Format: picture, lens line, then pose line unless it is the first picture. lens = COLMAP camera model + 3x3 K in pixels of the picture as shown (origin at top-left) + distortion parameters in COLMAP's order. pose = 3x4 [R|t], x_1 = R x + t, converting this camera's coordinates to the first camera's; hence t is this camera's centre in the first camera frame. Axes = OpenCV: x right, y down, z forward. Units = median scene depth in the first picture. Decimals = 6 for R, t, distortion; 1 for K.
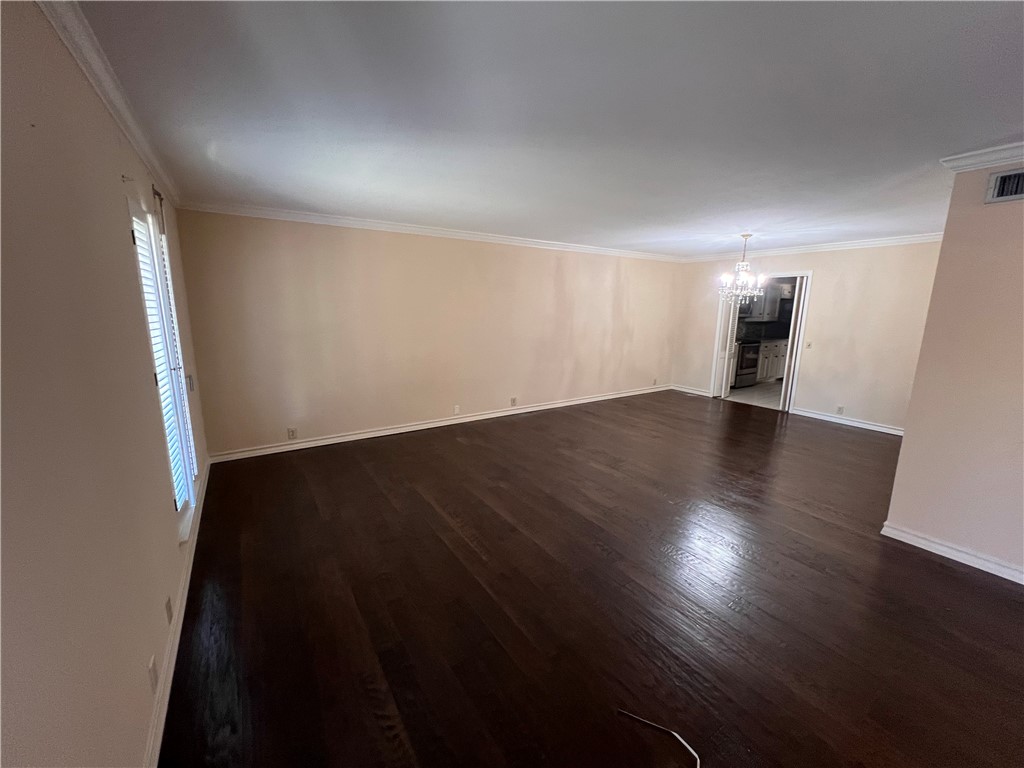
lens RADIAL K [[405.4, 0, 510.6], [0, 405.4, 382.3], [0, 0, 1]] dist [0.000020, 0.000034]
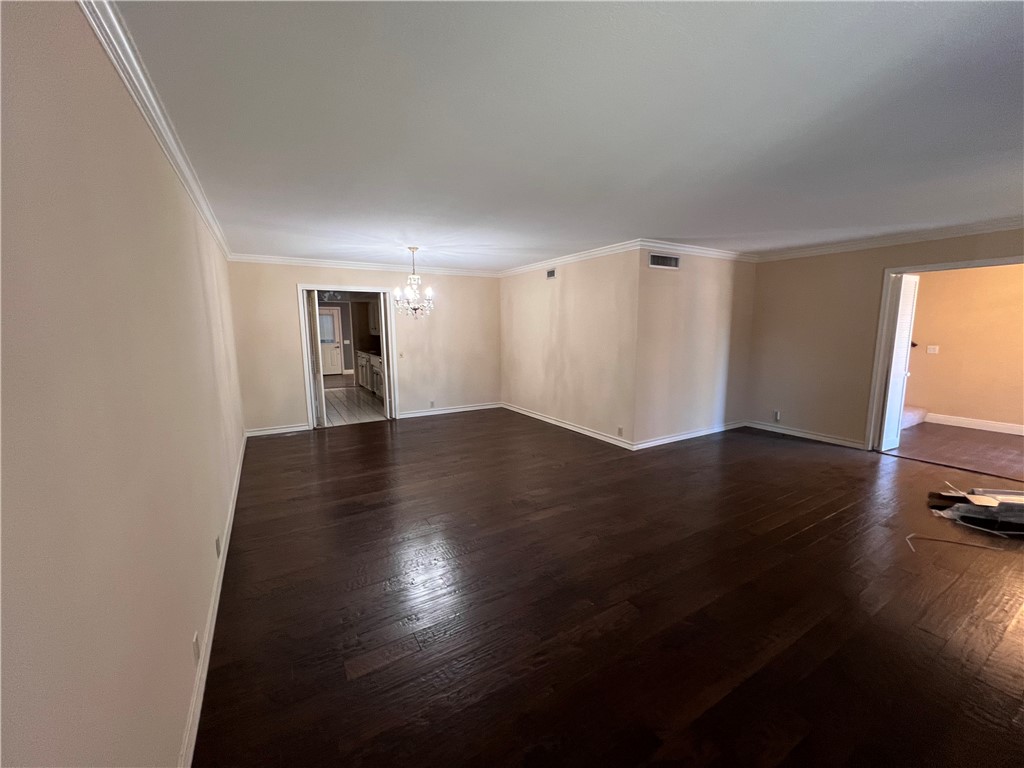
lens RADIAL K [[405.4, 0, 513.2], [0, 405.4, 383.6], [0, 0, 1]] dist [0.000020, 0.000034]
pose [[0.055726, -0.159998, 0.985543, -0.431451], [0.195015, 0.969810, 0.146417, -0.142971], [-0.979216, 0.184037, 0.085245, 0.743872]]
